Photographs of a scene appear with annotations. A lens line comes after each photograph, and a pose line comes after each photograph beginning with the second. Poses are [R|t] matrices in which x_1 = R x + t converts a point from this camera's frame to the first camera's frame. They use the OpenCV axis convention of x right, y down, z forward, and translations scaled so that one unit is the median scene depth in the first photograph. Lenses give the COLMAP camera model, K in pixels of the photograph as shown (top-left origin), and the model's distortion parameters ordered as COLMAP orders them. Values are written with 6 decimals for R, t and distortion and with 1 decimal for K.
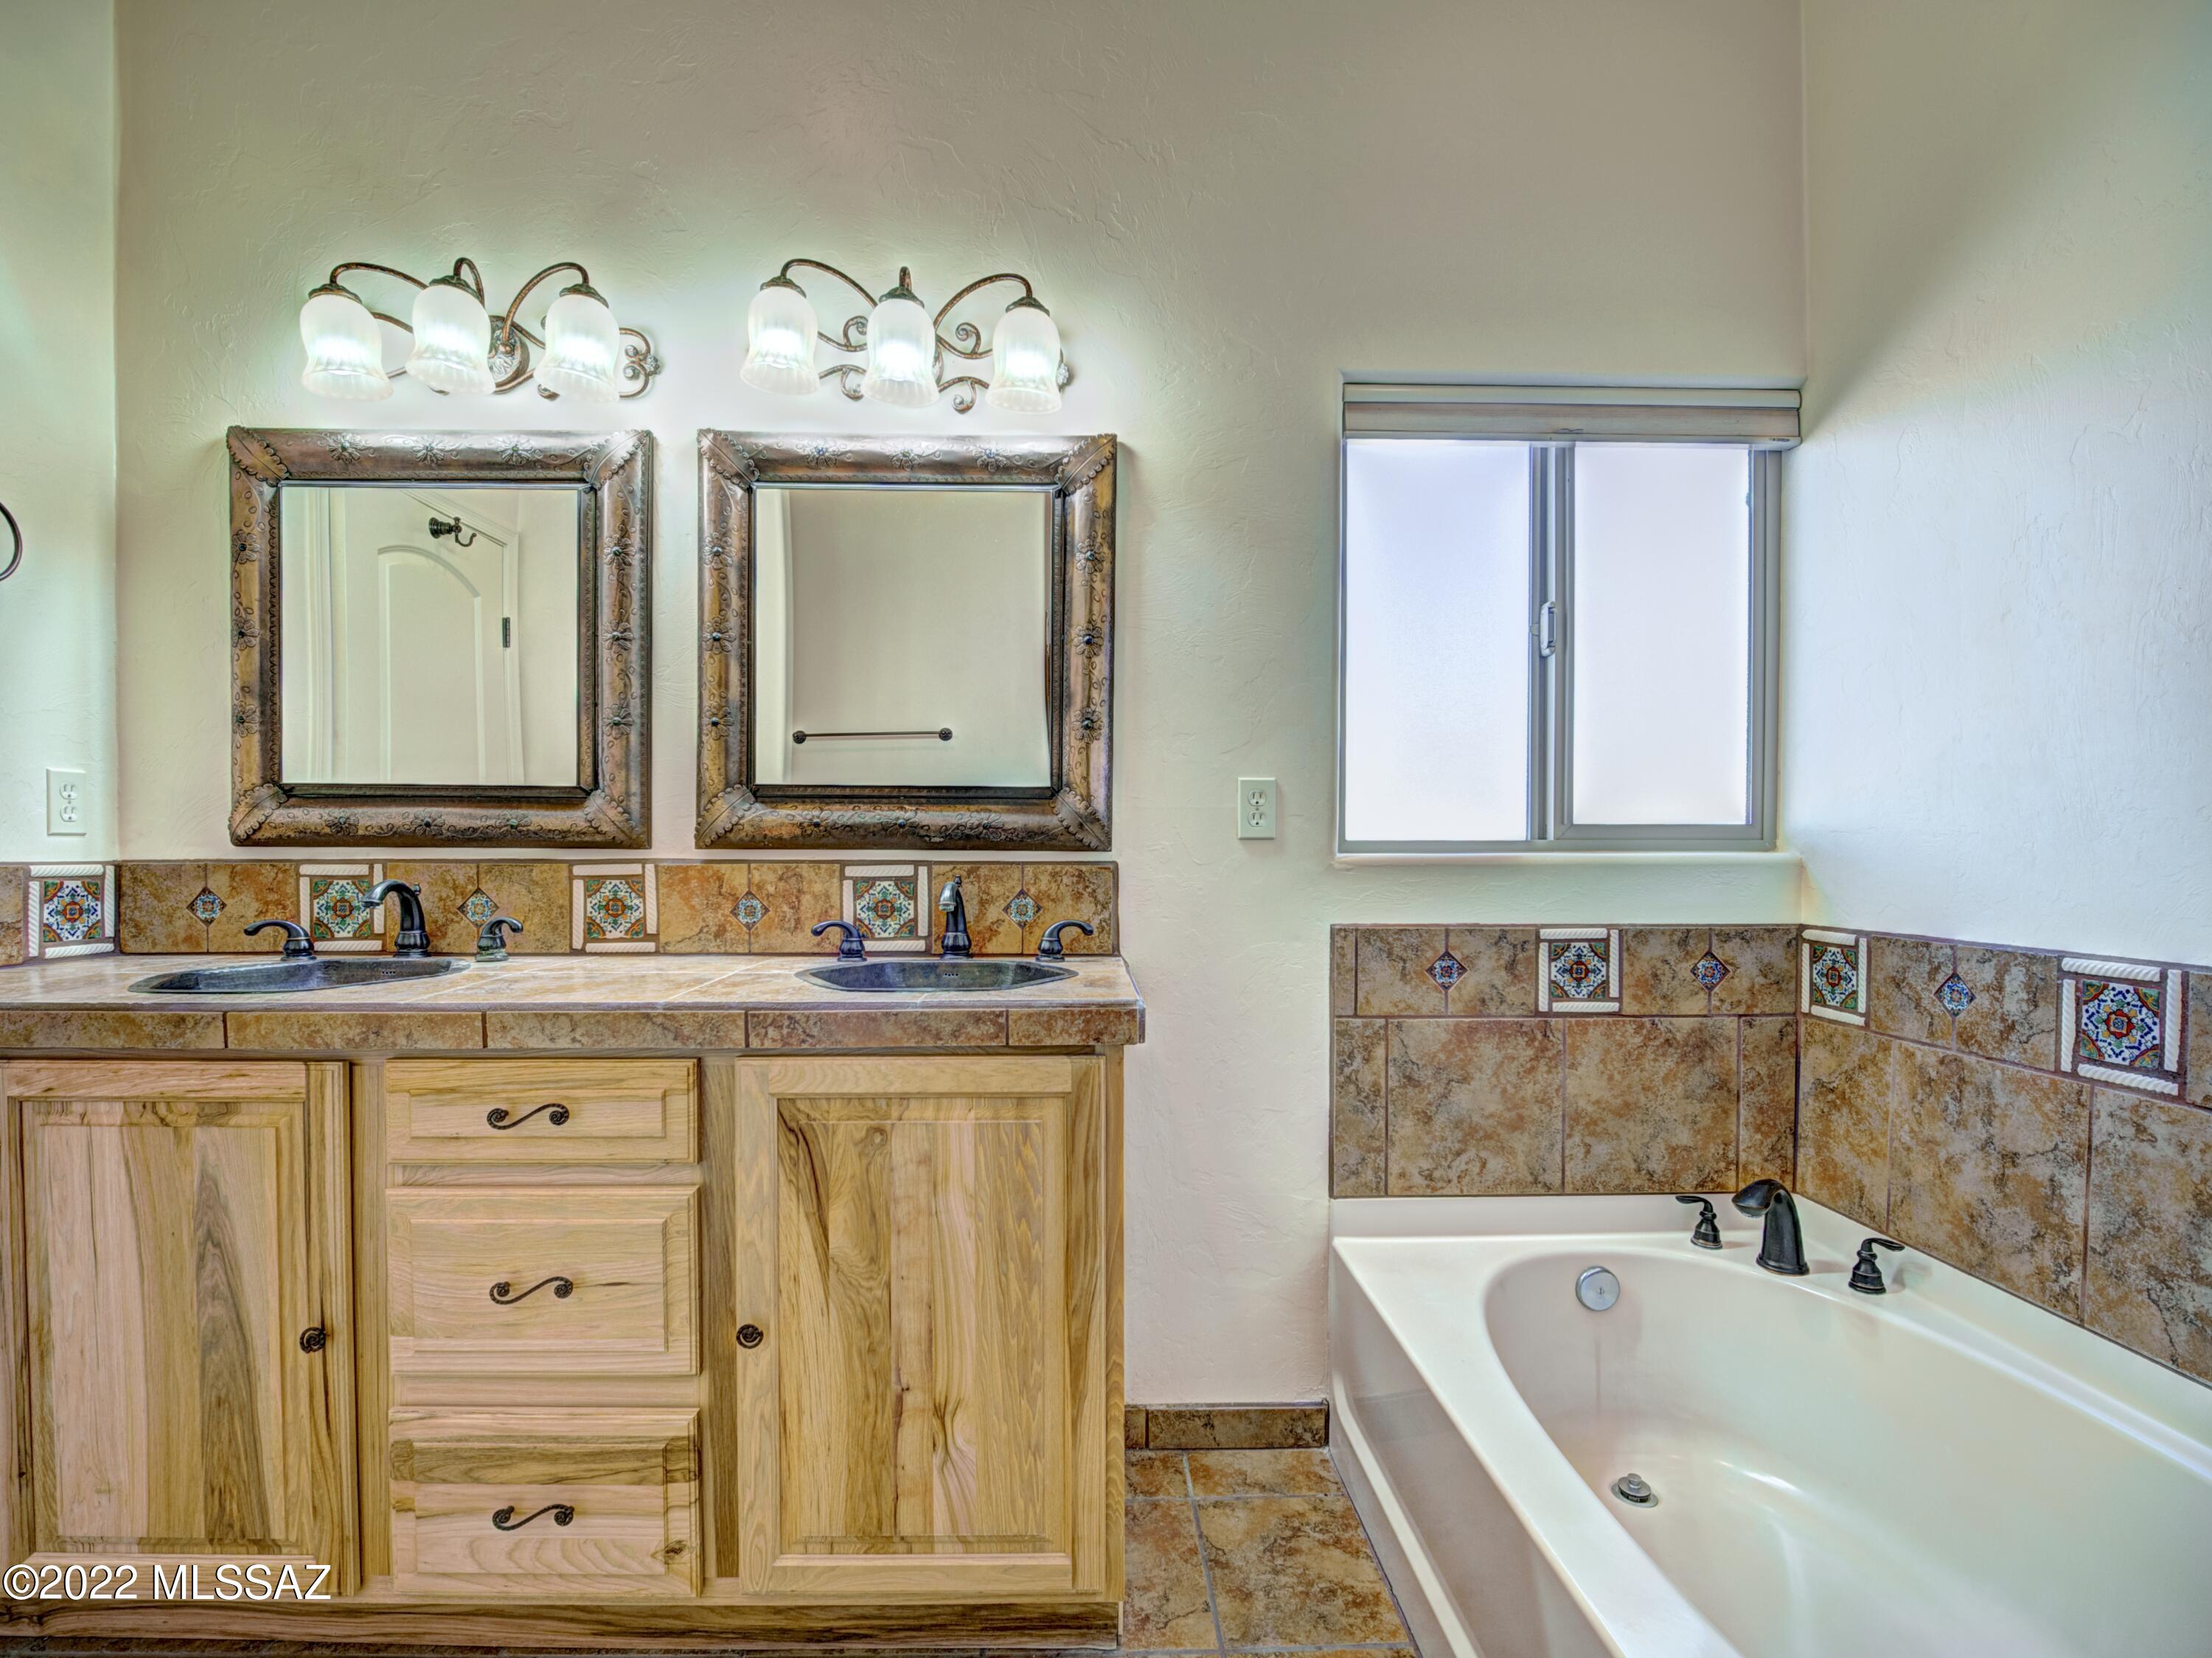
lens RADIAL K [[1030.9, 0, 1106.8], [0, 1030.9, 856.9], [0, 0, 1]] dist [-0.025637, 0.004052]
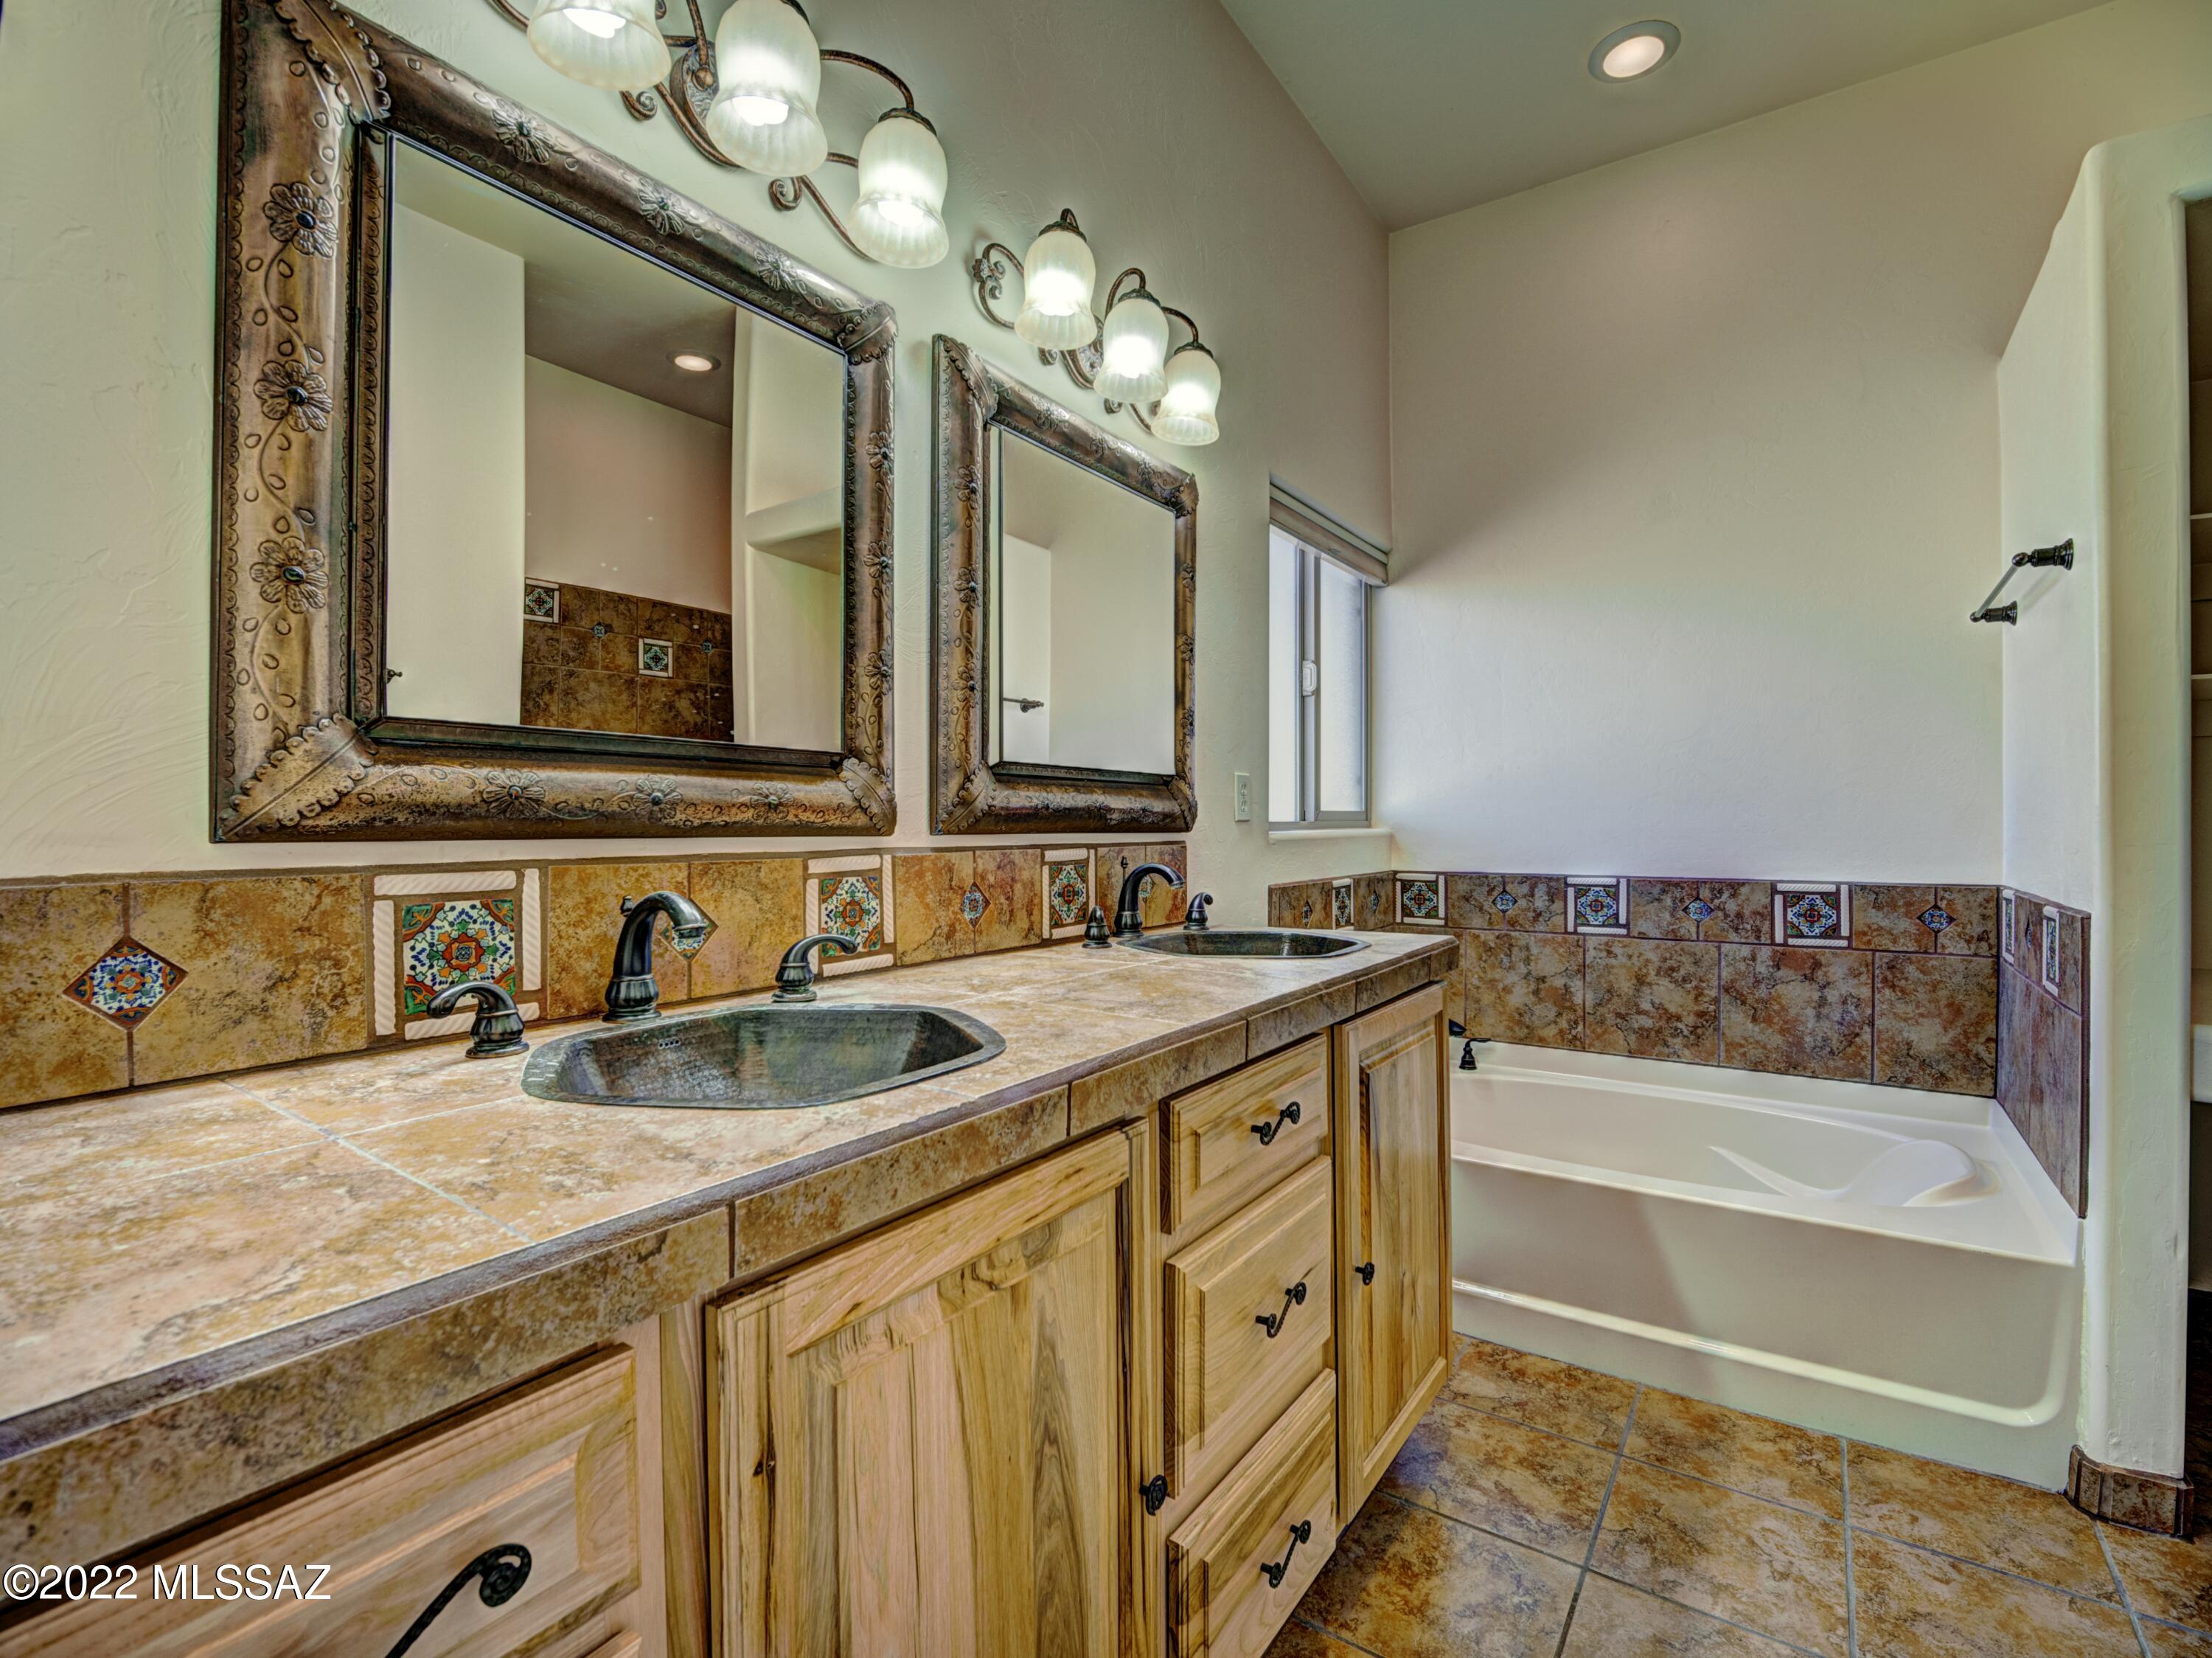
lens RADIAL K [[999.7, 0, 1112.8], [0, 999.7, 826.3], [0, 0, 1]] dist [-0.020090, 0.000841]
pose [[0.596446, -0.006804, 0.802624, -0.991893], [0.013070, 0.999914, -0.001236, -0.012261], [-0.802547, 0.011228, 0.596484, 0.415433]]
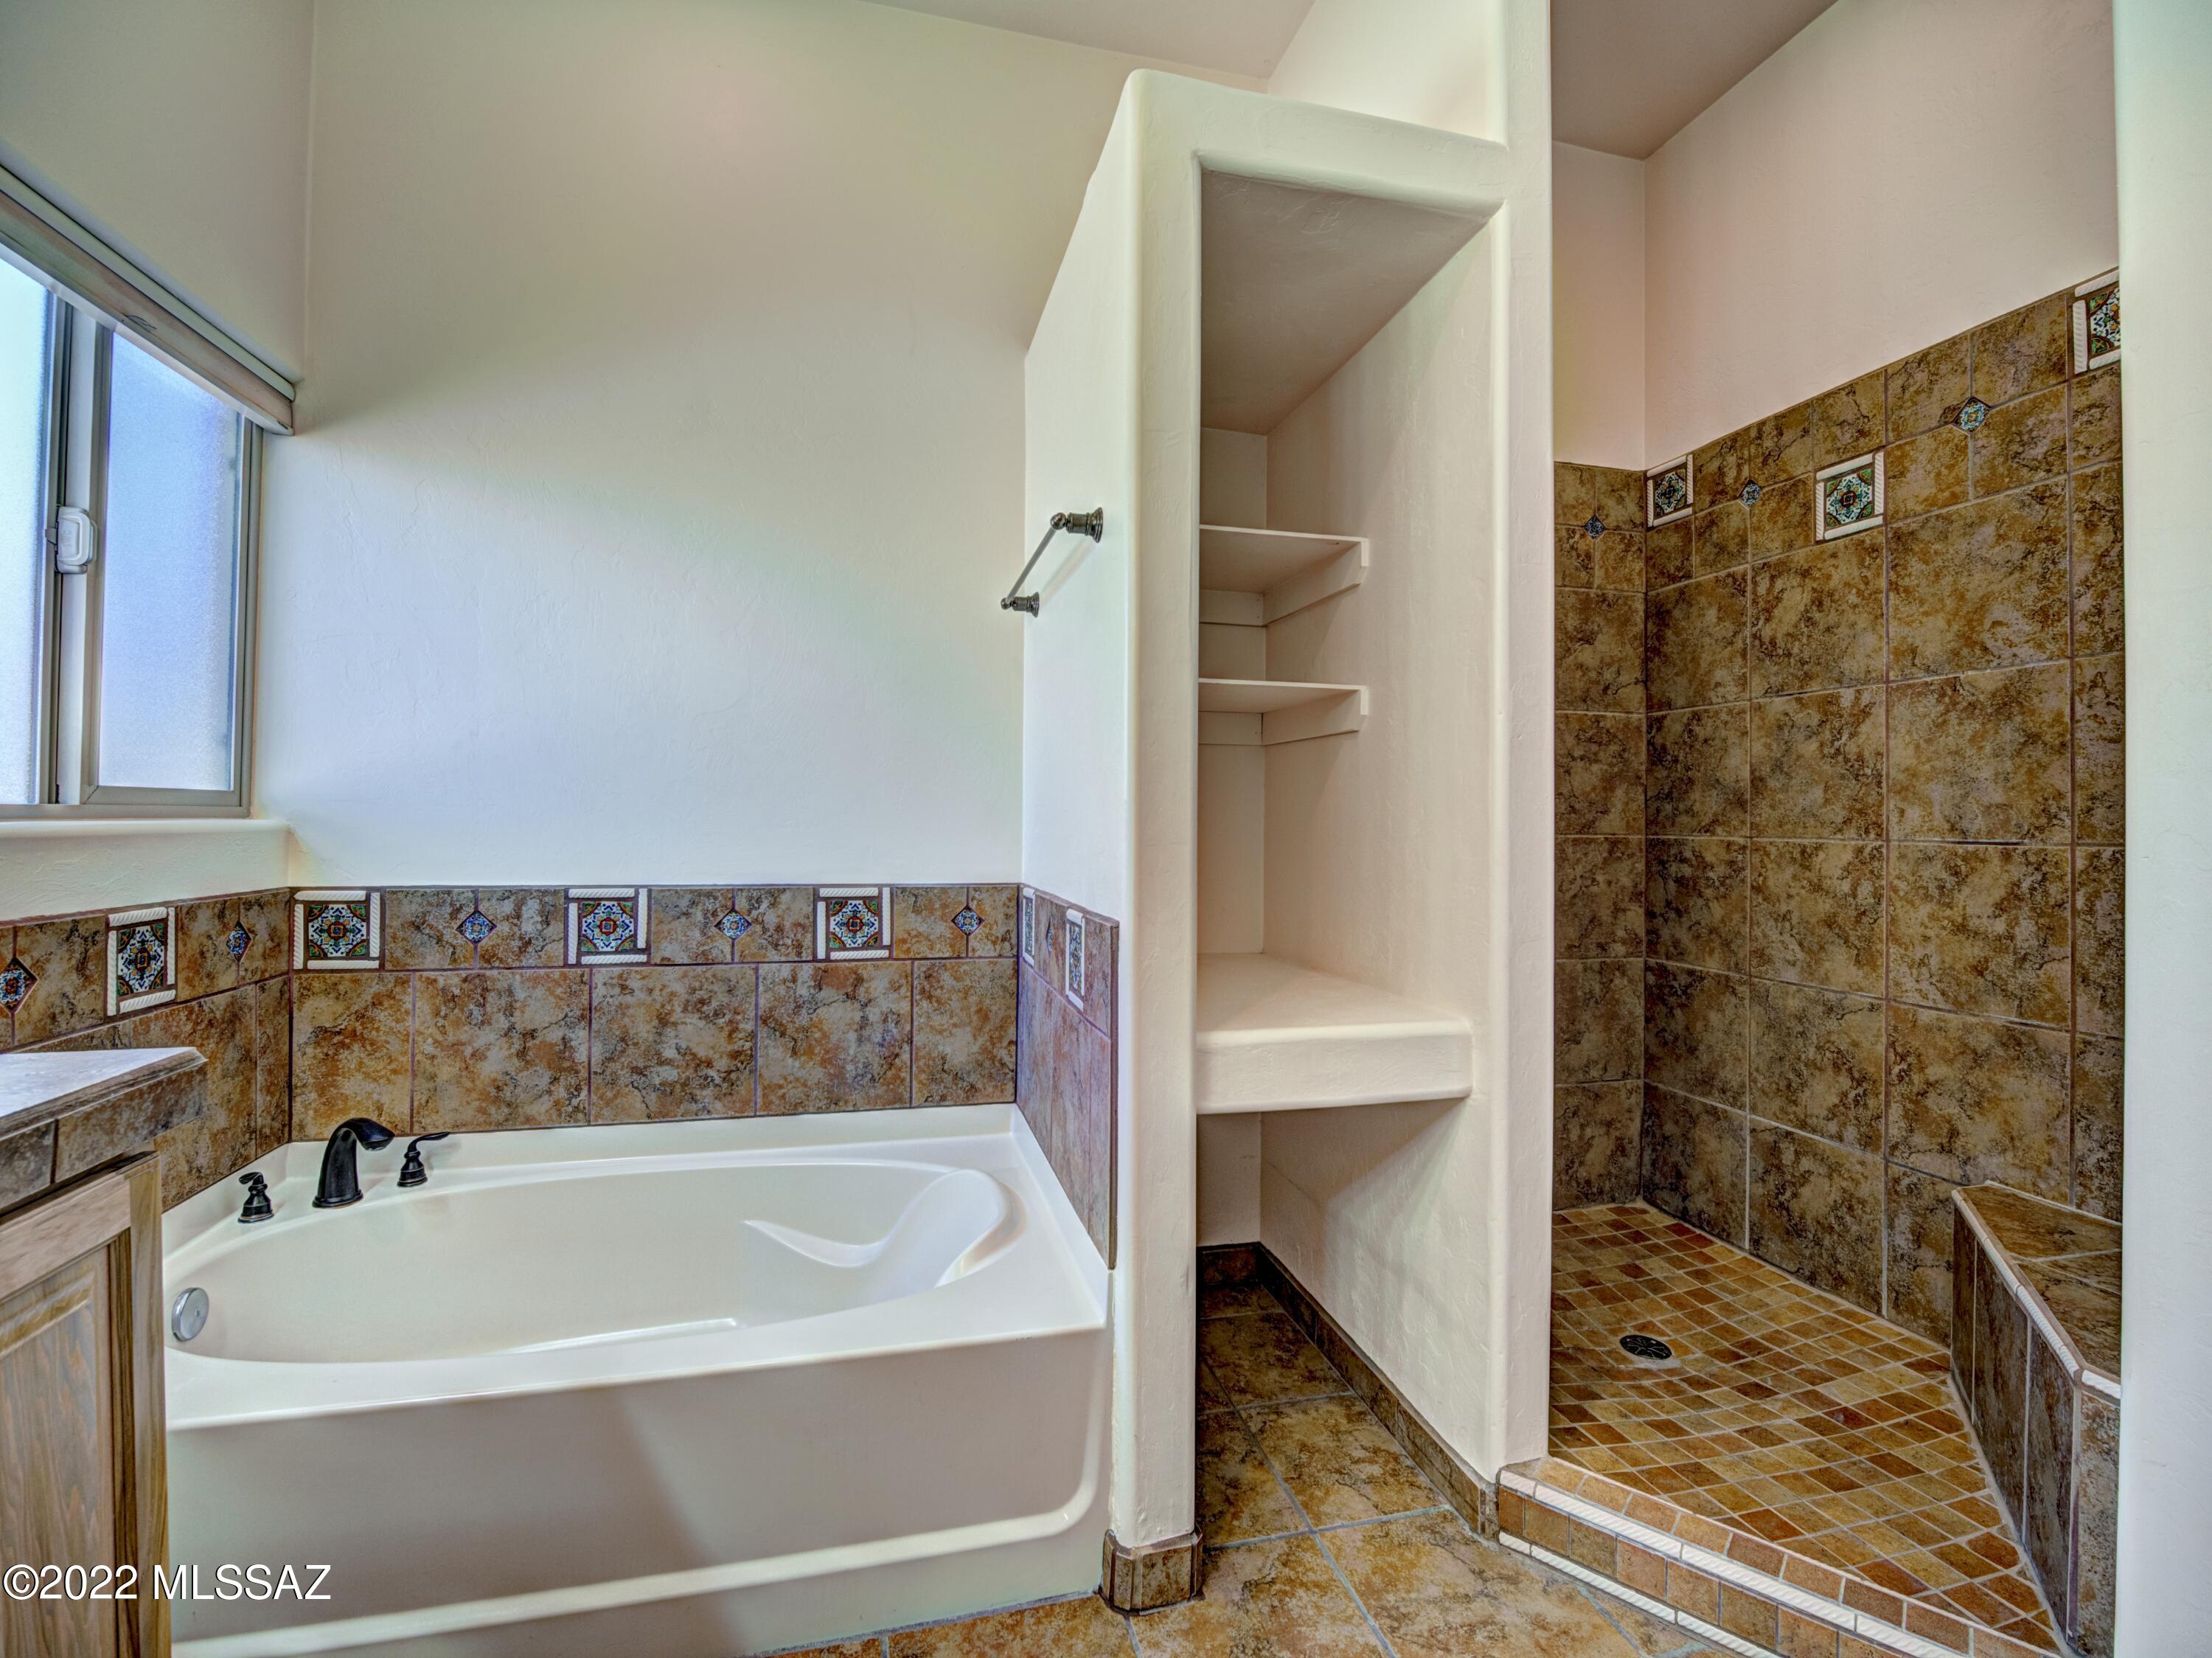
lens RADIAL K [[1003.6, 0, 1095.5], [0, 1003.6, 802.9], [0, 0, 1]] dist [-0.022359, 0.000816]
pose [[-0.201201, 0.011505, 0.979482, -0.533719], [0.001946, 0.999934, -0.011346, -0.008963], [-0.979548, -0.000376, -0.201210, 0.415790]]
